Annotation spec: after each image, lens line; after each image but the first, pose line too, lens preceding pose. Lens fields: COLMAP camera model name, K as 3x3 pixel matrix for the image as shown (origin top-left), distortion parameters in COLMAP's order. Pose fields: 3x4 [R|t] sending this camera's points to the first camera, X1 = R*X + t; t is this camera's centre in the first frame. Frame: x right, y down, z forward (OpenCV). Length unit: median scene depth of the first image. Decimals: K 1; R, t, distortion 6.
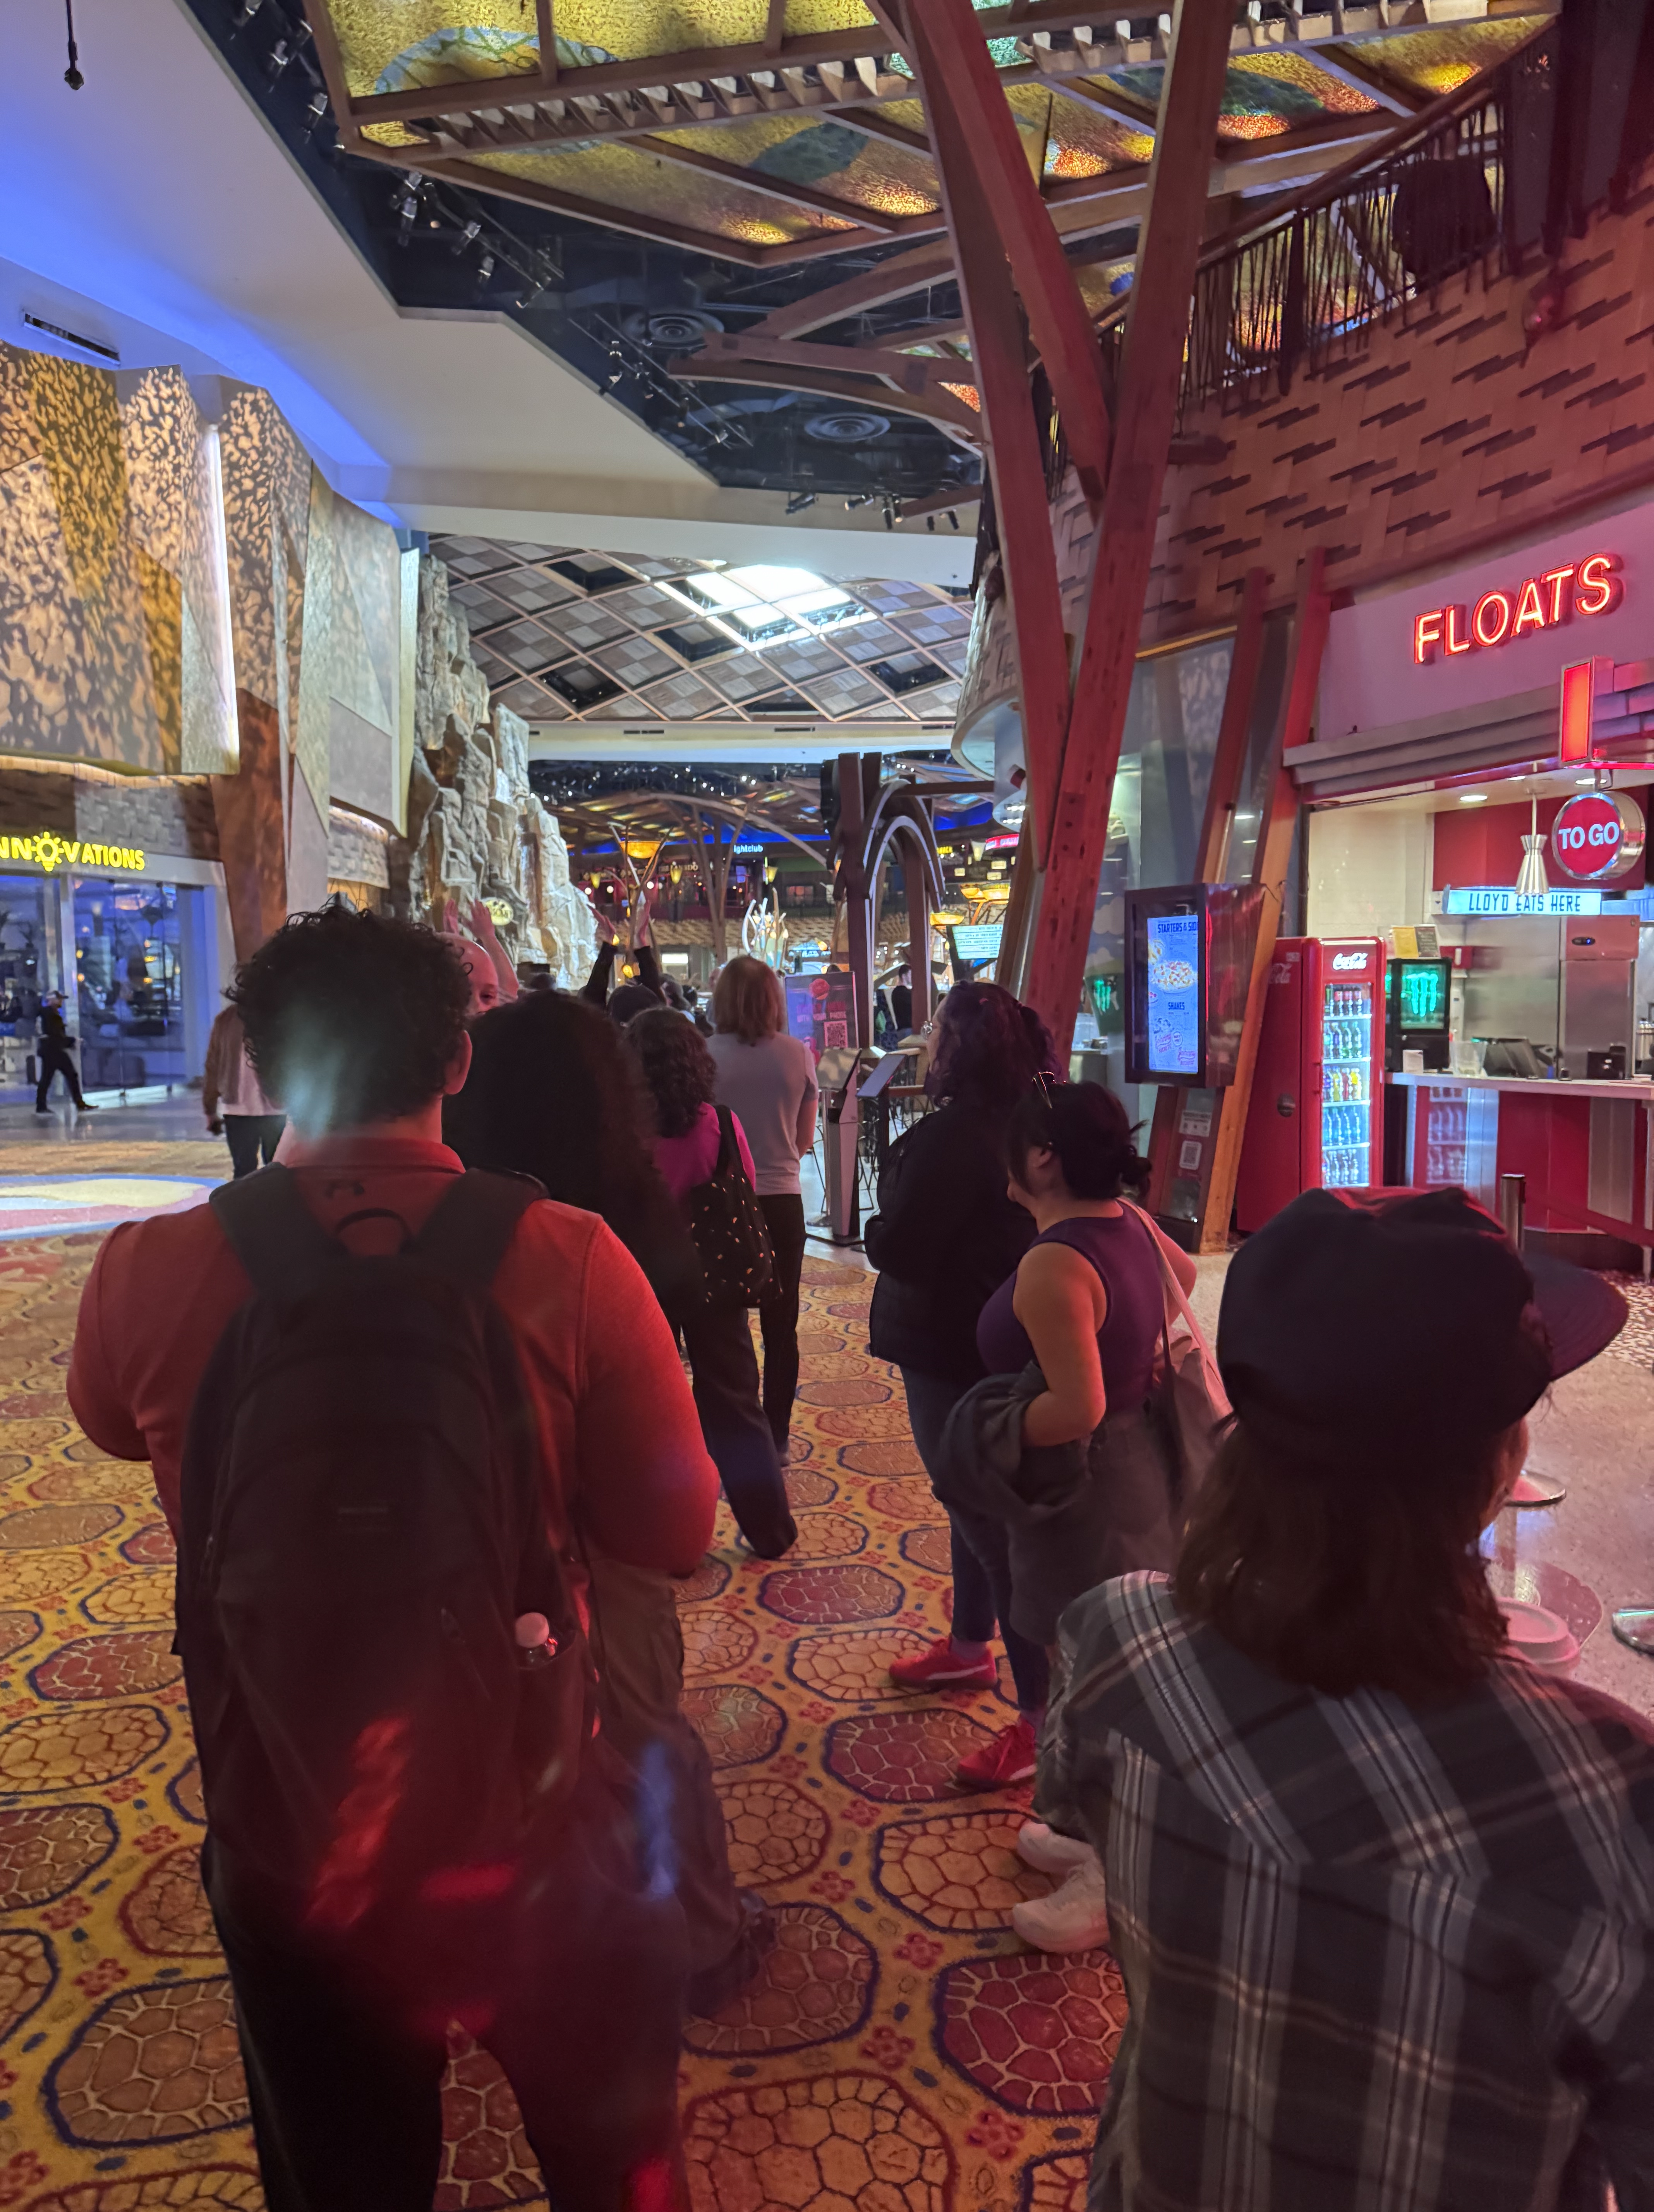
lens RADIAL K [[1544.7, 0, 753.0], [0, 1544.7, 1109.9], [0, 0, 1]] dist [0.079992, -0.110785]
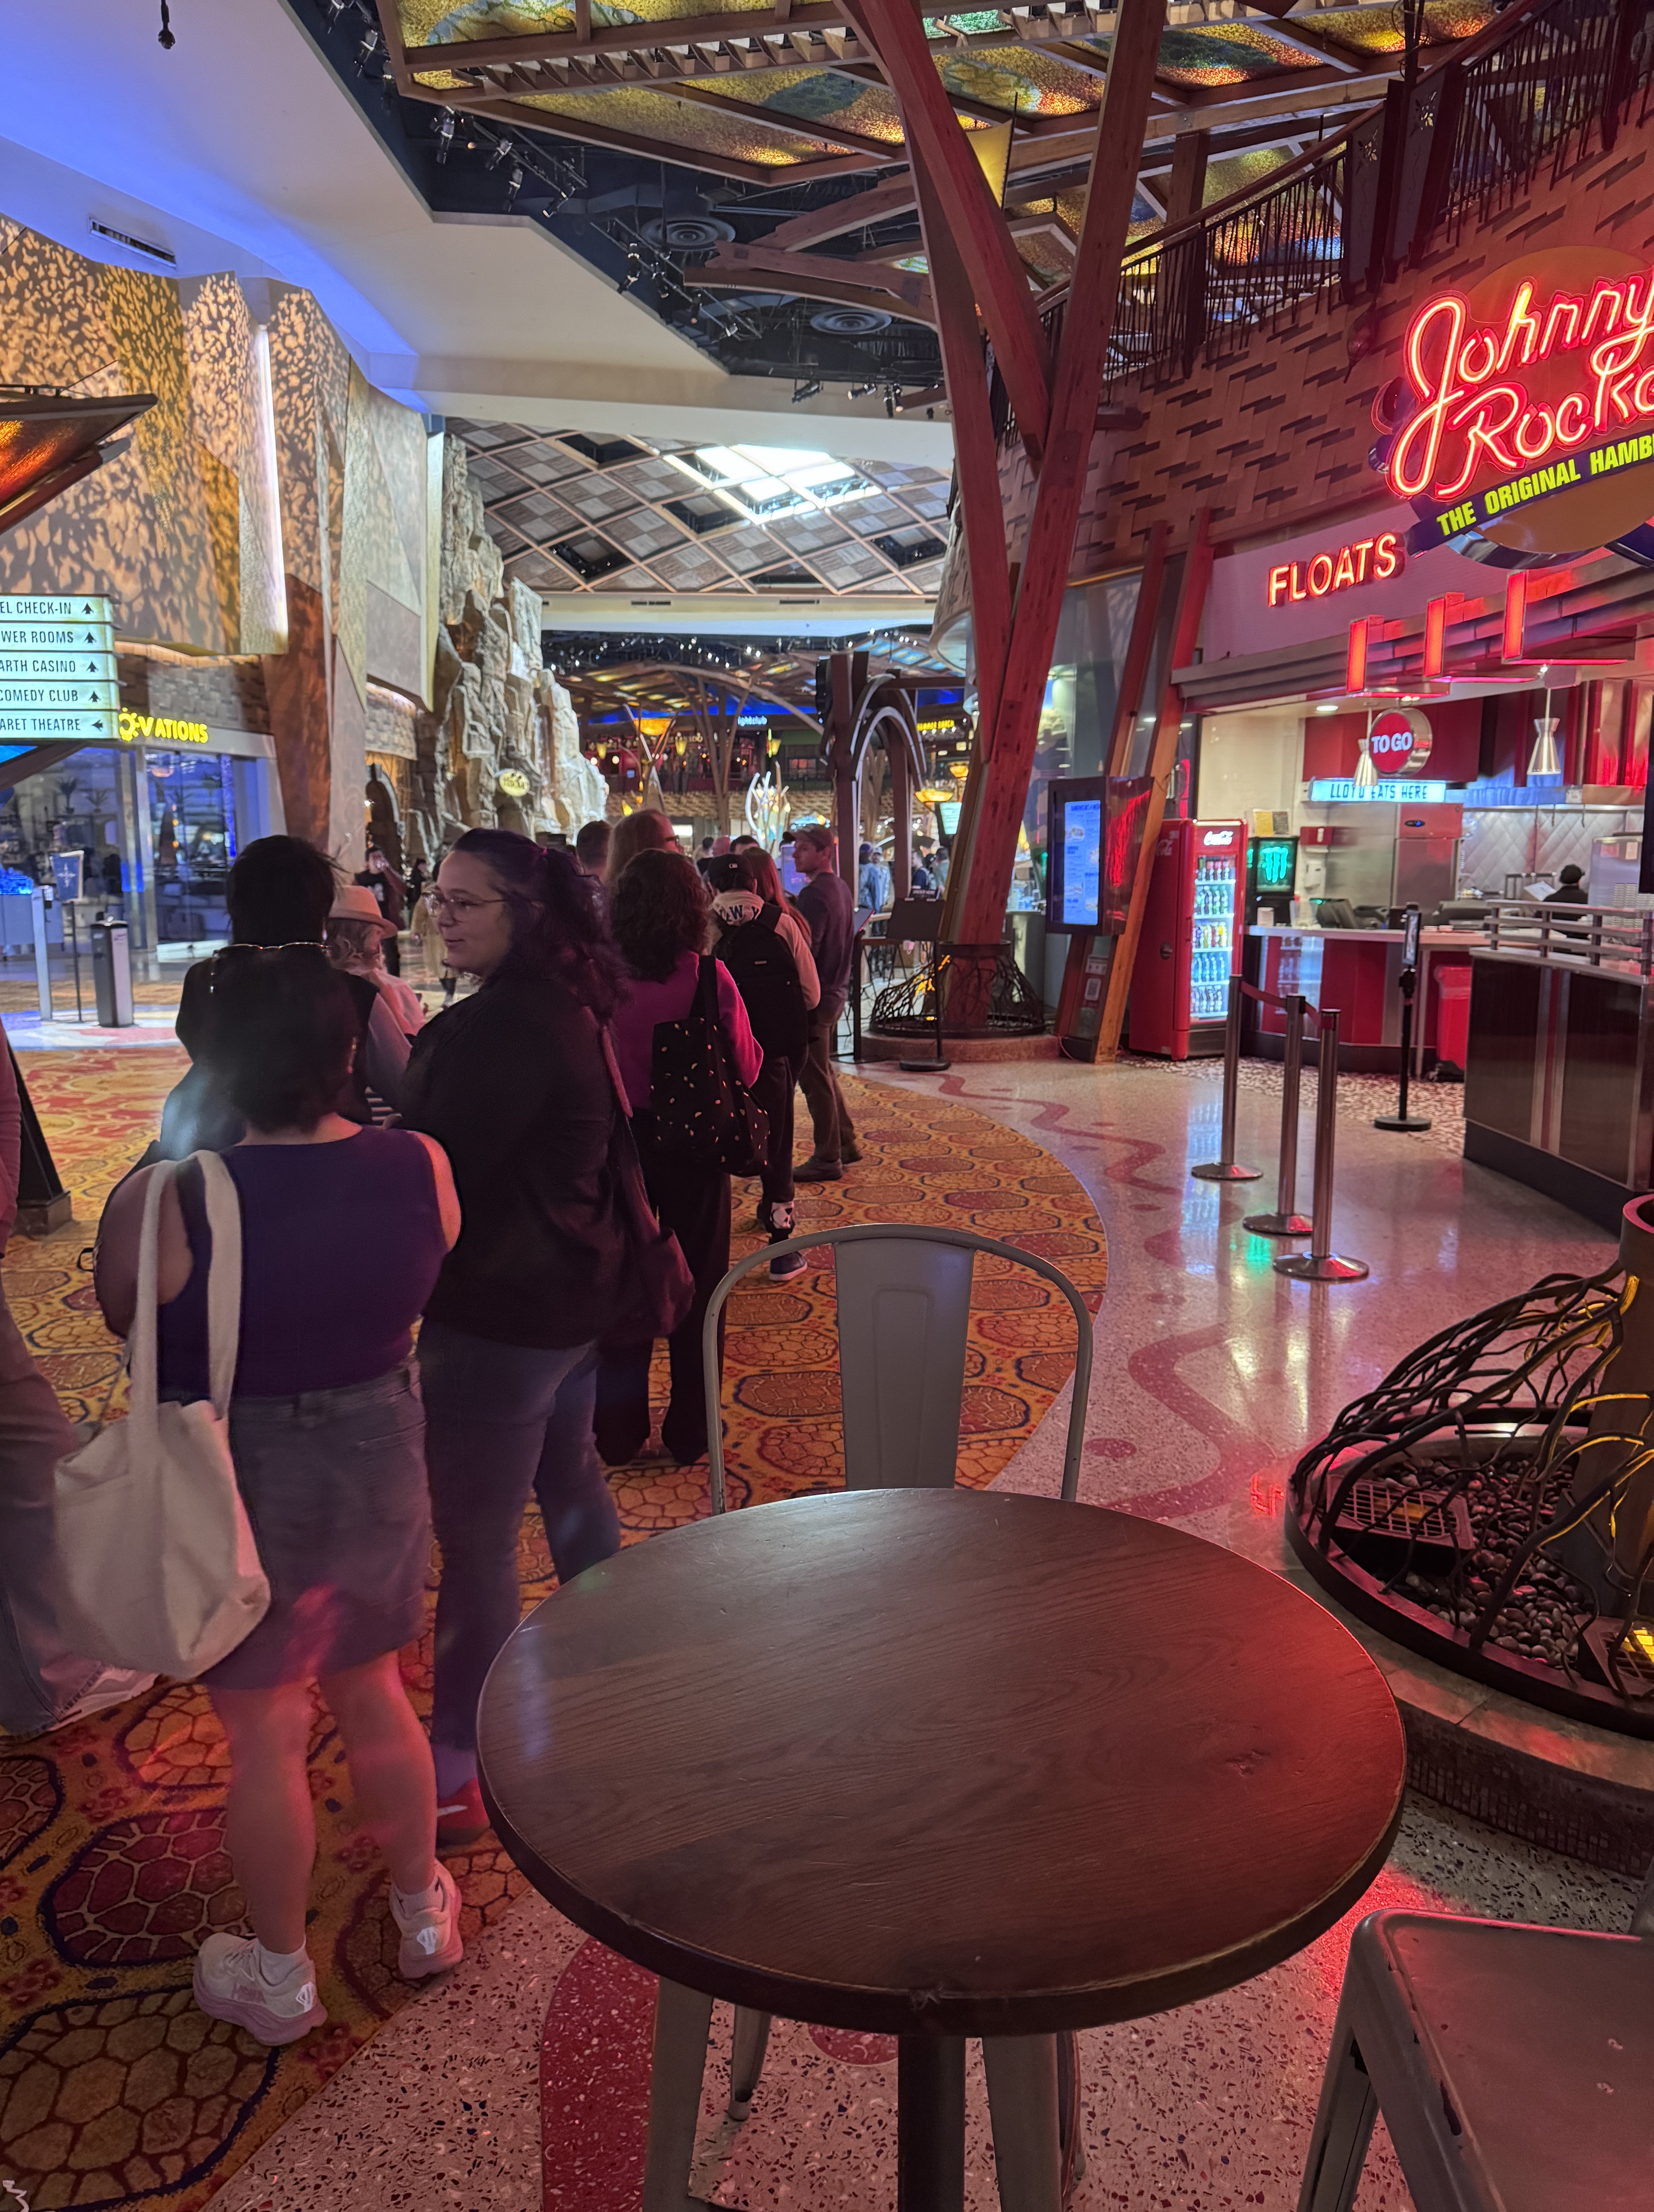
lens RADIAL K [[1544.7, 0, 753.0], [0, 1544.7, 1109.9], [0, 0, 1]] dist [0.079992, -0.110785]
pose [[0.999938, 0.011095, 0.000315, -0.000245], [-0.011084, 0.996650, 0.081026, 0.012315], [0.000585, -0.081024, 0.996712, -0.130384]]
